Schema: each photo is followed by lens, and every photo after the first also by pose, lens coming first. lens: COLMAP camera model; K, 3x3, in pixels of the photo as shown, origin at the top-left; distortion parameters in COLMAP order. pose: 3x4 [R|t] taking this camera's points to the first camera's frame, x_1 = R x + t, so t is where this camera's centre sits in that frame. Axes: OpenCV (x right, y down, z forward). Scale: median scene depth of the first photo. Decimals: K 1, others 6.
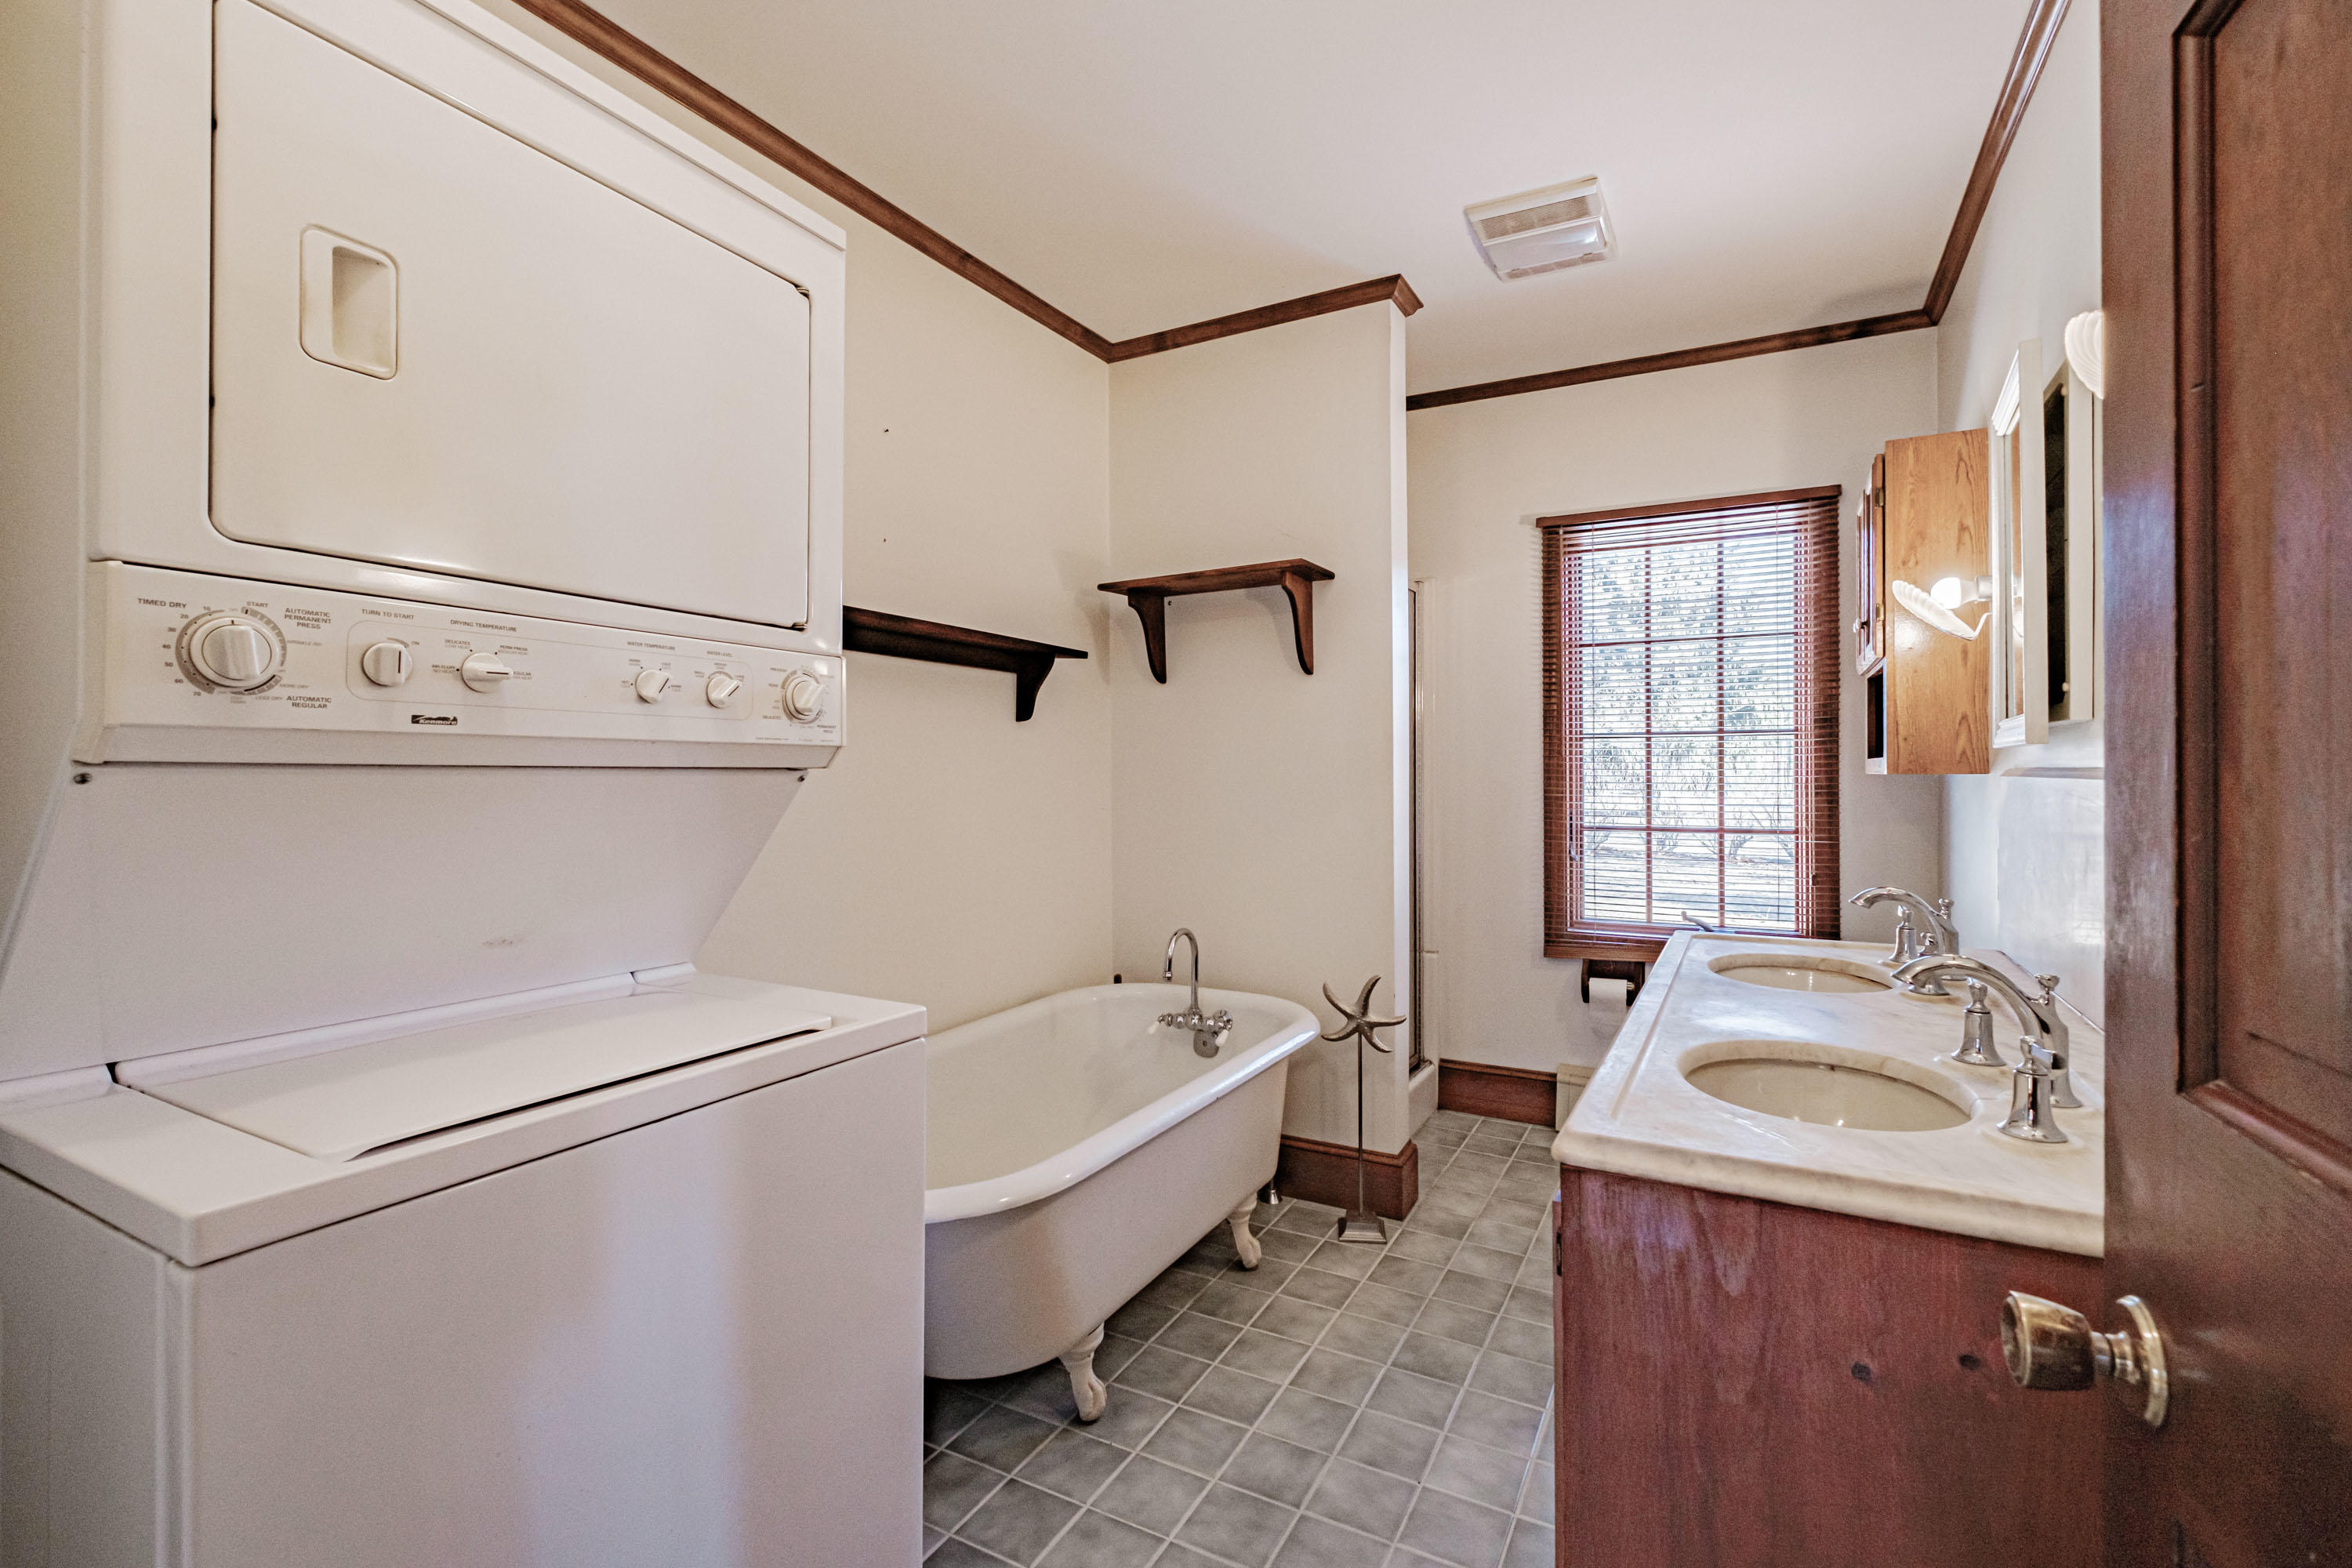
lens RADIAL K [[1063.0, 0, 1181.8], [0, 1063.0, 778.1], [0, 0, 1]] dist [-0.001253, -0.000666]
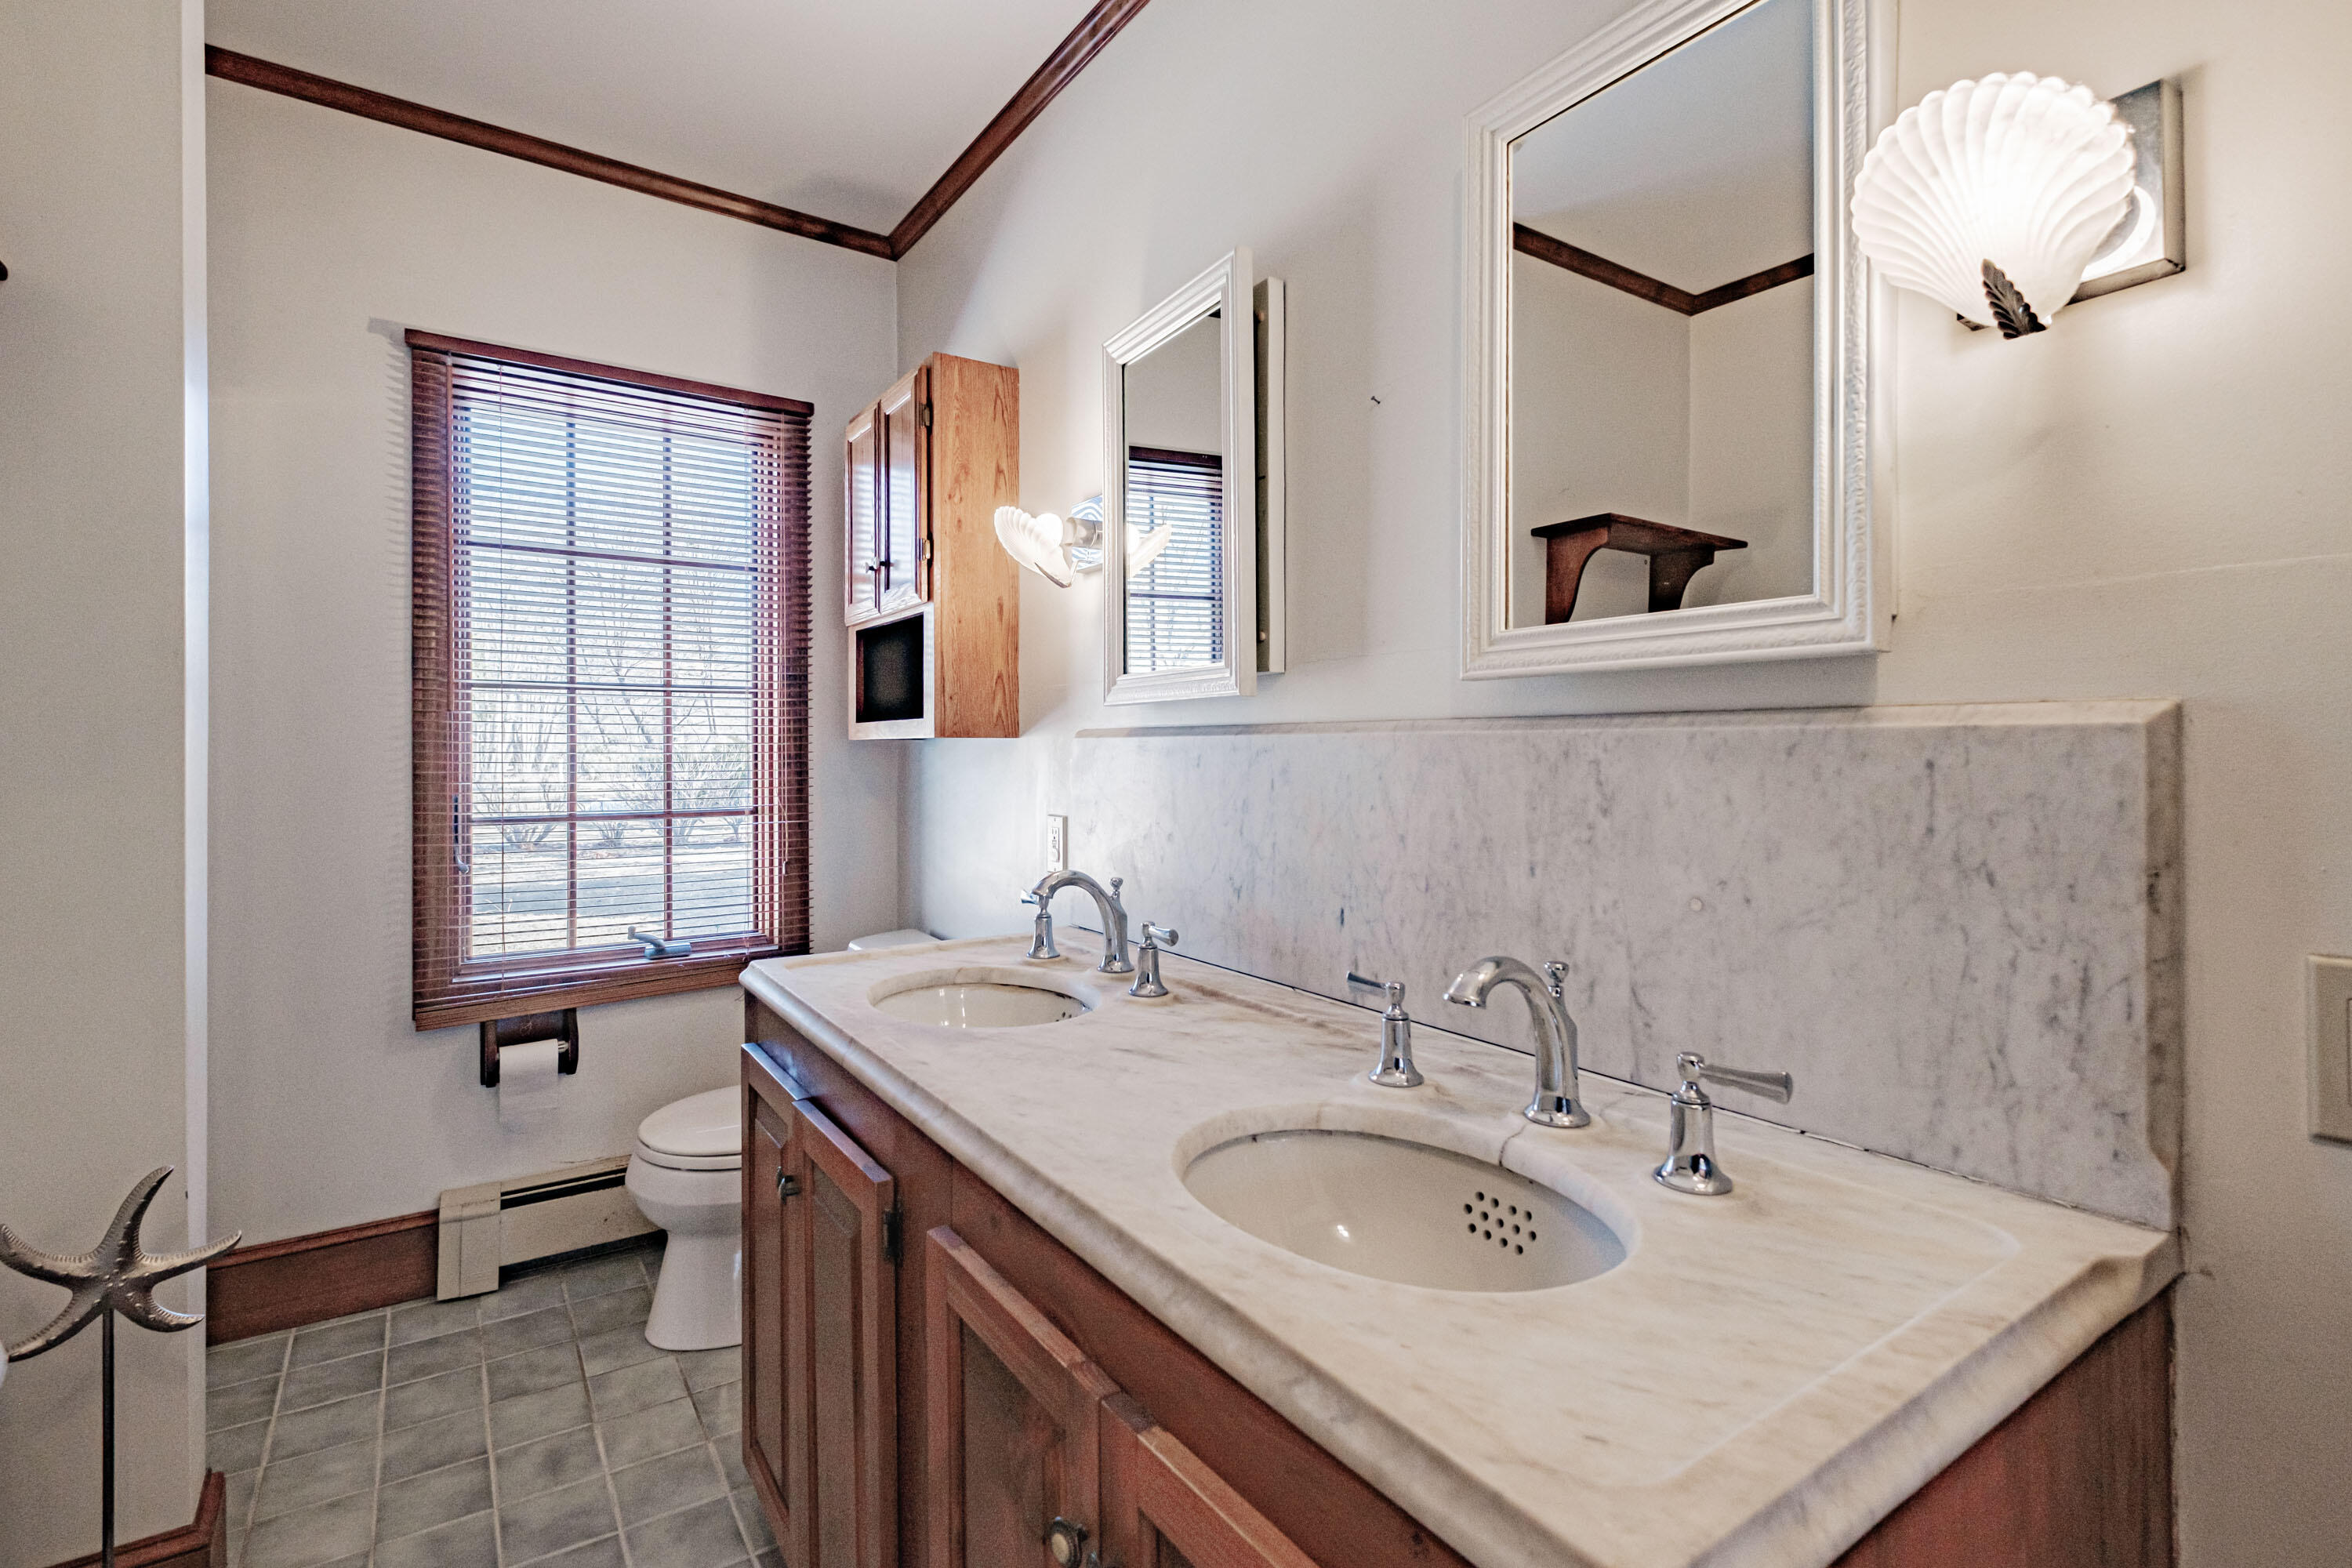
lens RADIAL K [[1063.0, 0, 1098.9], [0, 1063.0, 750.5], [0, 0, 1]] dist [-0.001253, -0.000666]
pose [[0.464319, 0.002388, 0.885665, -0.038964], [0.006094, 0.999964, -0.005891, 0.012647], [-0.885647, 0.008133, 0.464288, 0.497427]]
